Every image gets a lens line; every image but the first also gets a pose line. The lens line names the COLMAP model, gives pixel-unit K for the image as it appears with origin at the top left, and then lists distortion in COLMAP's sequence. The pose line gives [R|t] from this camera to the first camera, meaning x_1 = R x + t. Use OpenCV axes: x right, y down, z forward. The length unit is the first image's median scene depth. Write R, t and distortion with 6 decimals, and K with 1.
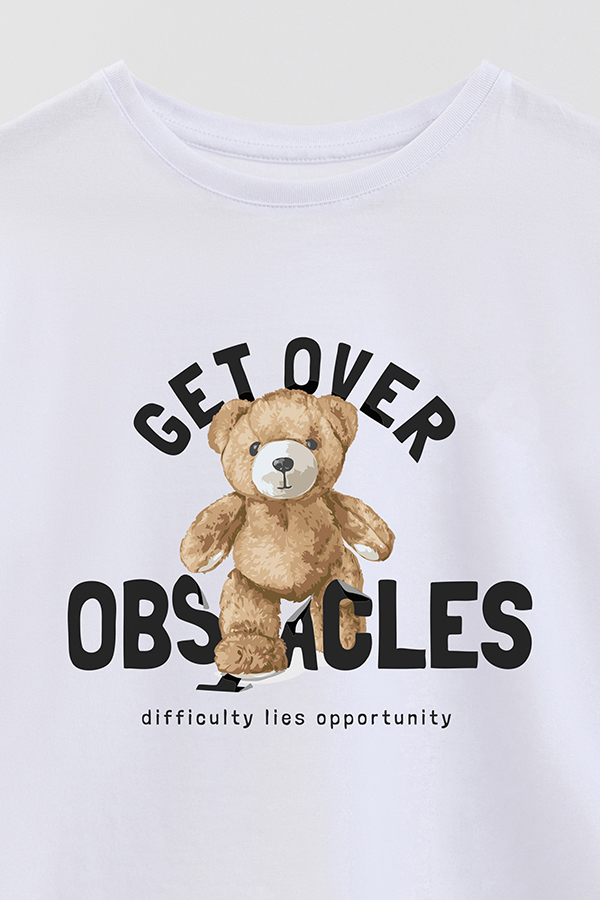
lens RADIAL K [[1749.3, 0, 302.4], [0, 1749.3, 454.9], [0, 0, 1]] dist [0.298817, 0.000000]
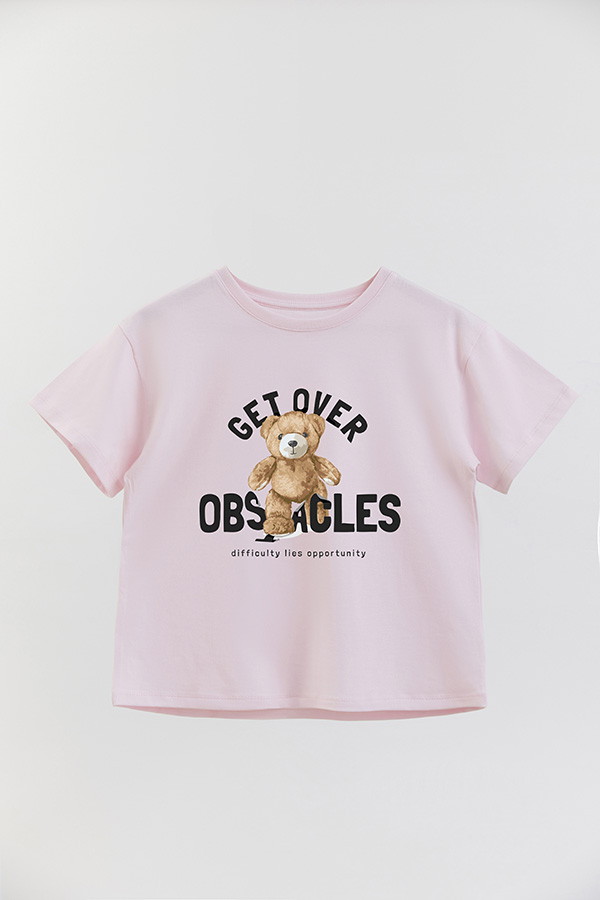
lens RADIAL K [[1749.3, 0, 300.3], [0, 1749.3, 448.7], [0, 0, 1]] dist [0.298817, 0.000000]
pose [[0.999999, 0.000042, -0.001022, 0.001253], [-0.000032, 0.999956, 0.009388, -0.009486], [0.001022, -0.009388, 0.999955, -1.302238]]
